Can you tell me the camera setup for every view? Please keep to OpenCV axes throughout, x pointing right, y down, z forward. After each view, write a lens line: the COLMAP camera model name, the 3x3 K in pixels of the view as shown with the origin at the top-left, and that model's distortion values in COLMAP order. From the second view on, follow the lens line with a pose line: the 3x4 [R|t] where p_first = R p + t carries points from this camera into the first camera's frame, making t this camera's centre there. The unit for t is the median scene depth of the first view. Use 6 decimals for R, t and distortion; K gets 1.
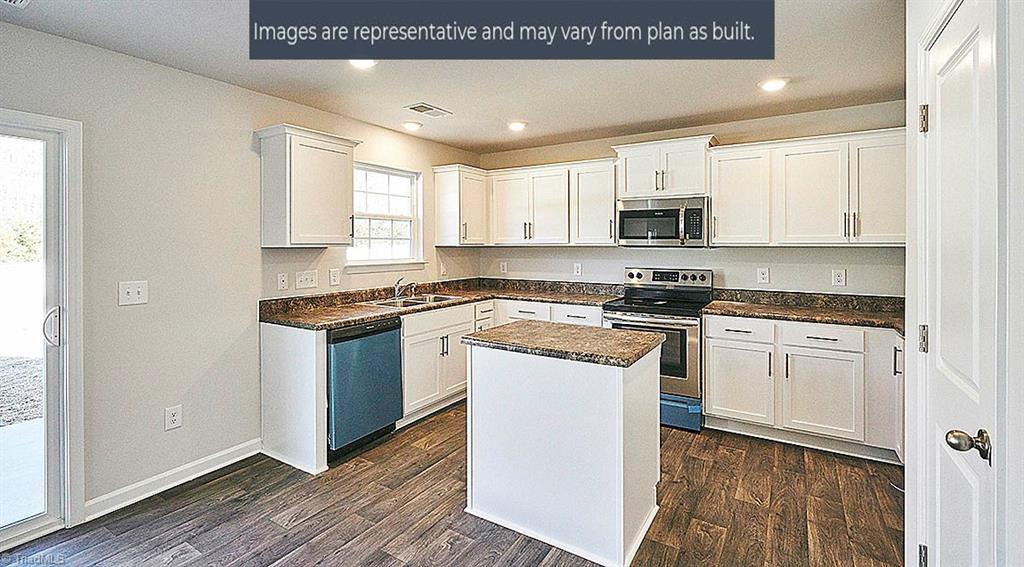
lens RADIAL K [[454.5, 0, 513.9], [0, 454.5, 242.2], [0, 0, 1]] dist [-0.000120, 0.000023]
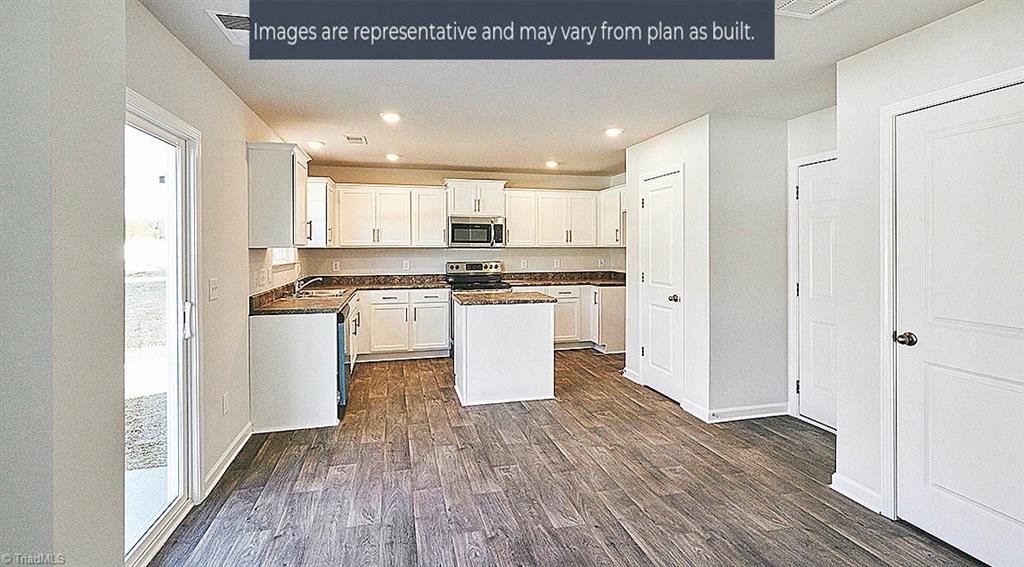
lens RADIAL K [[450.8, 0, 512.3], [0, 450.8, 244.1], [0, 0, 1]] dist [-0.000592, -0.000177]
pose [[0.692131, 0.006332, 0.721744, -0.704853], [-0.000734, 0.999967, -0.008069, 0.009947], [-0.721772, 0.005054, 0.692113, -0.161698]]
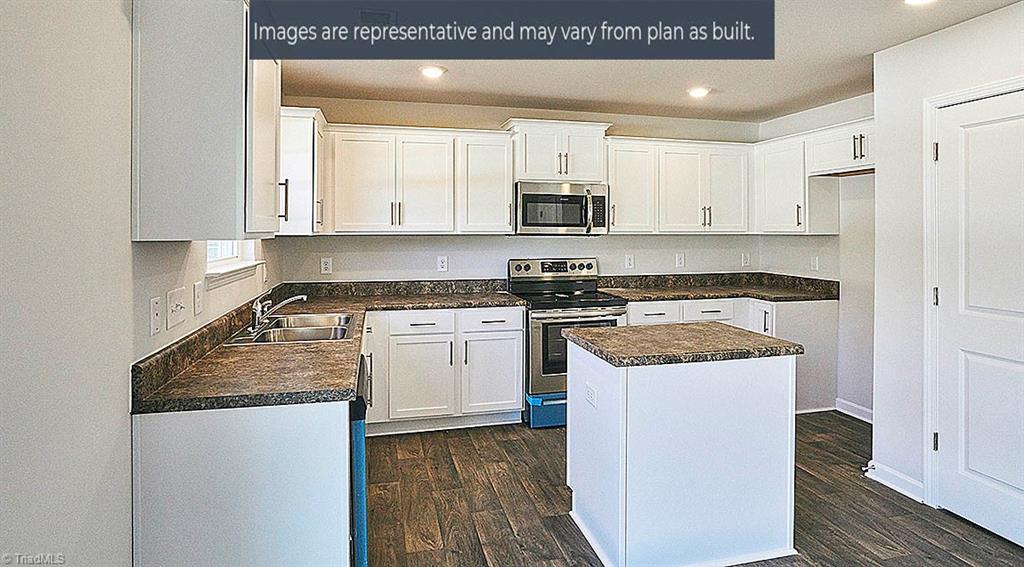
lens RADIAL K [[526.9, 0, 512.1], [0, 526.9, 221.1], [0, 0, 1]] dist [-0.023107, 0.000273]
pose [[0.696222, 0.016148, 0.717645, -0.514857], [-0.003721, 0.999815, -0.018888, 0.002295], [-0.717817, 0.010479, 0.696153, 0.319445]]
